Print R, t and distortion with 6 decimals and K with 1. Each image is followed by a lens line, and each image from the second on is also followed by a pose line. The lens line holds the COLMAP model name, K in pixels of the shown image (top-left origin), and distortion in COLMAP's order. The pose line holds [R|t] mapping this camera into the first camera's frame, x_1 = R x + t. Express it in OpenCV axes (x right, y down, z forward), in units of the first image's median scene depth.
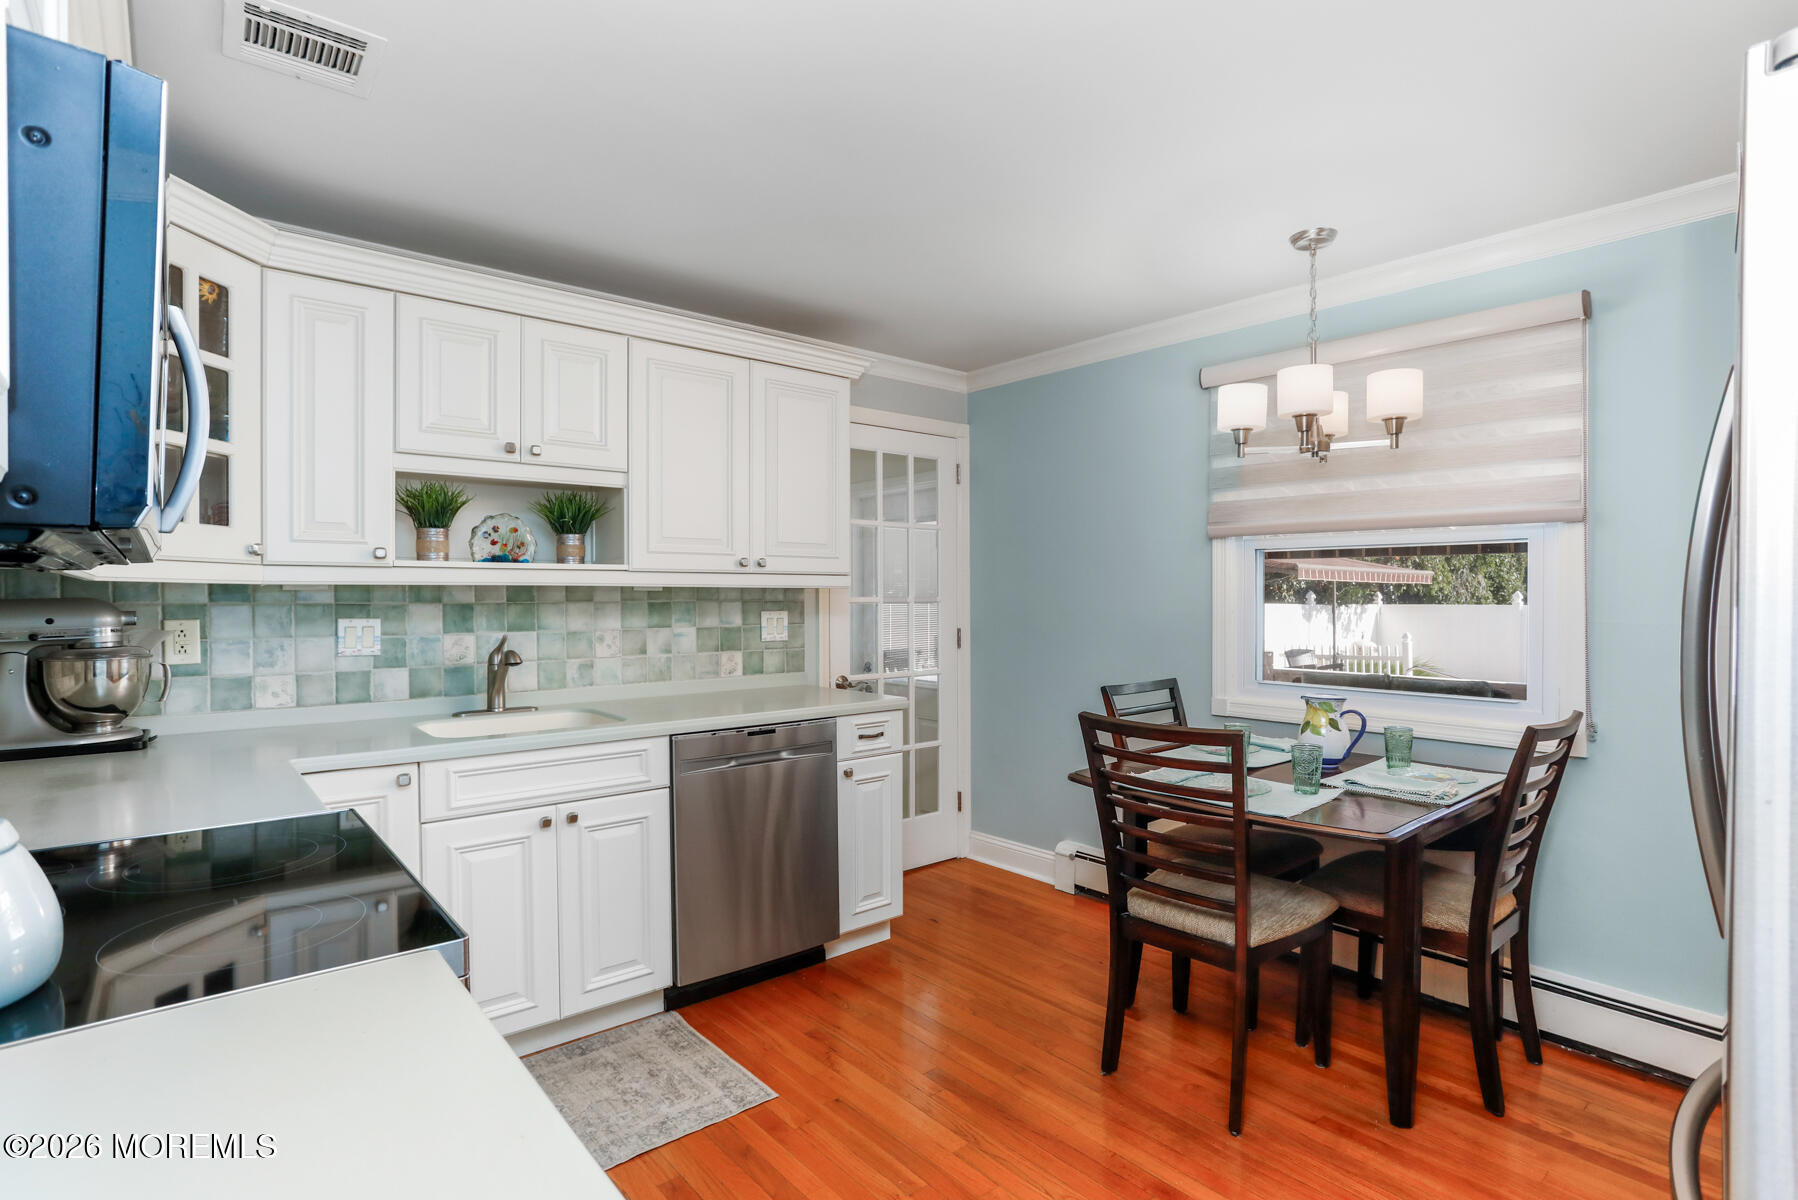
lens RADIAL K [[878.9, 0, 890.8], [0, 878.9, 600.4], [0, 0, 1]] dist [-0.001584, 0.000713]
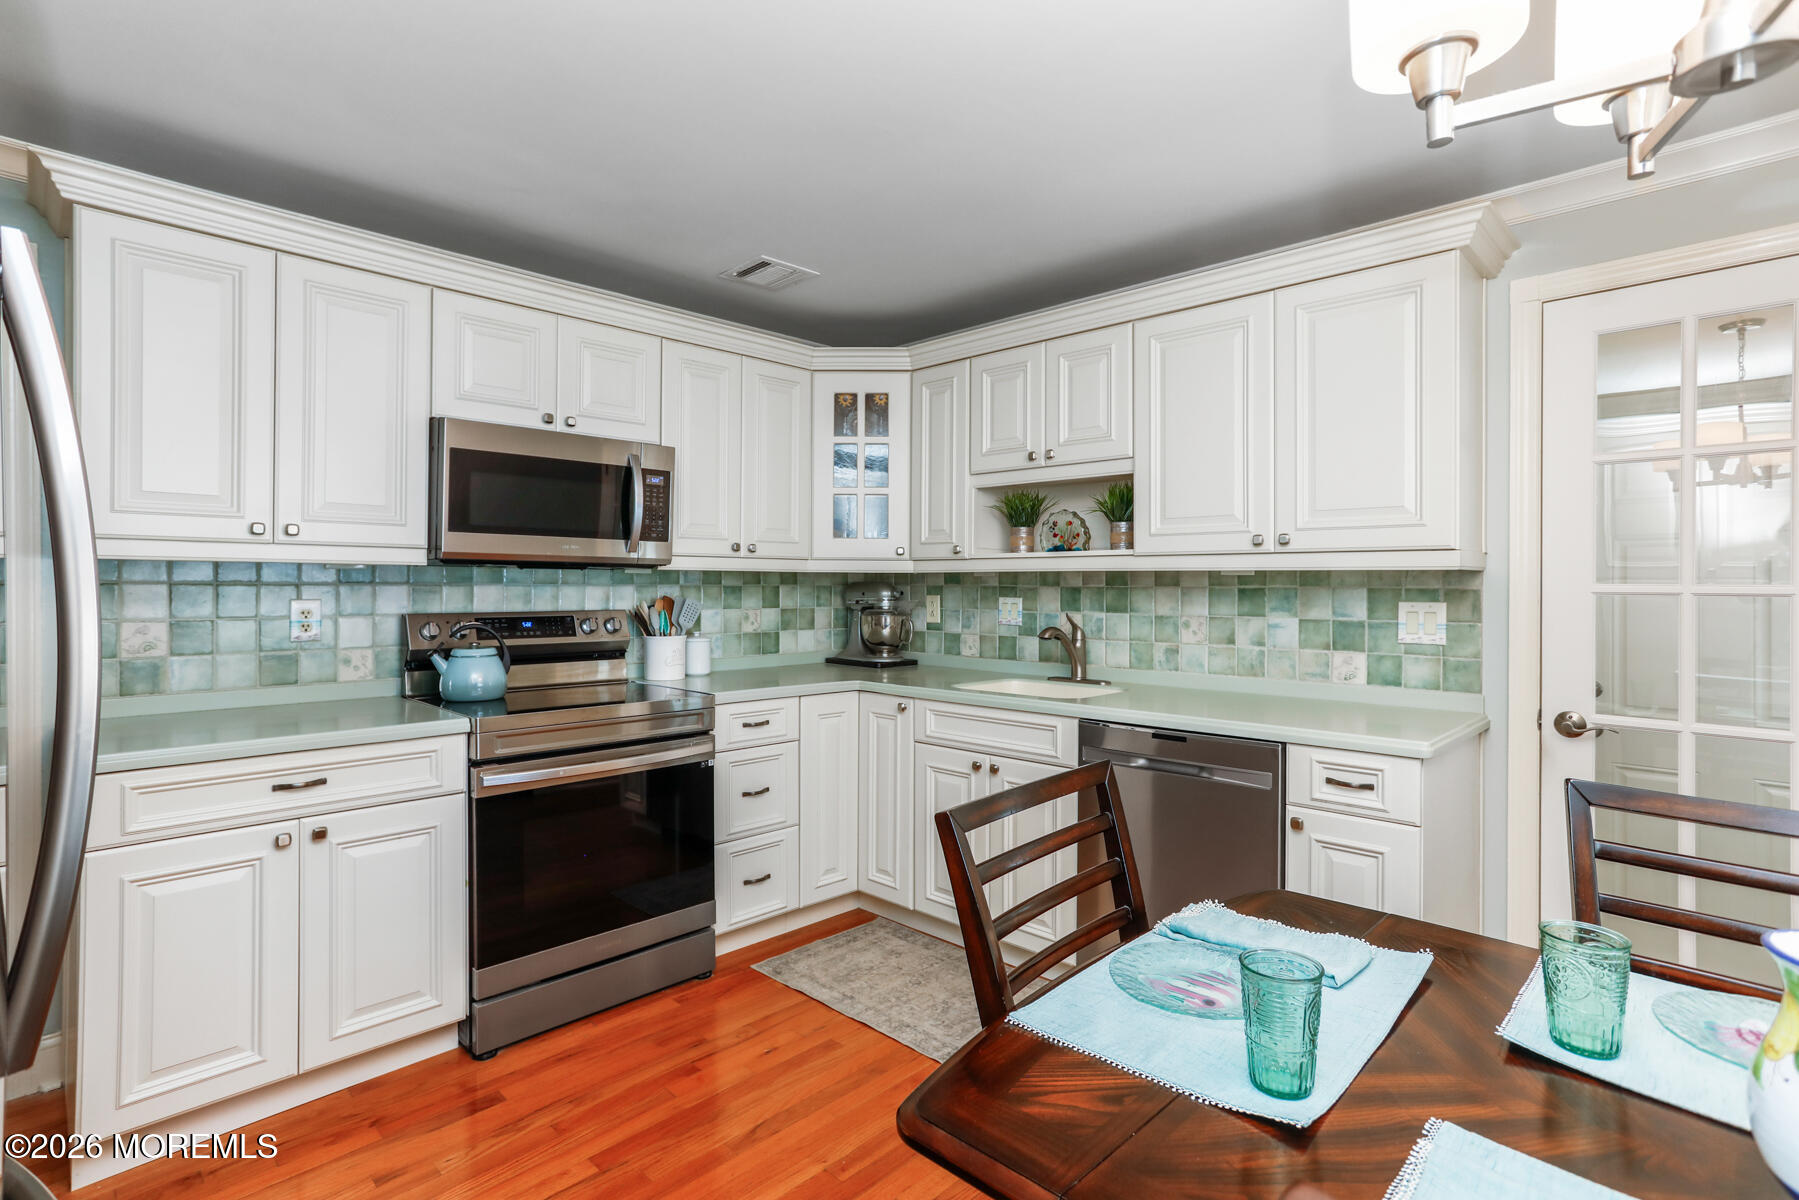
lens RADIAL K [[909.4, 0, 907.5], [0, 909.4, 583.0], [0, 0, 1]] dist [0.016197, 0.000502]
pose [[0.125922, 0.004256, -0.992031, 0.667382], [-0.005942, 0.999976, 0.003536, -0.004482], [0.992022, 0.005449, 0.125944, 0.586726]]
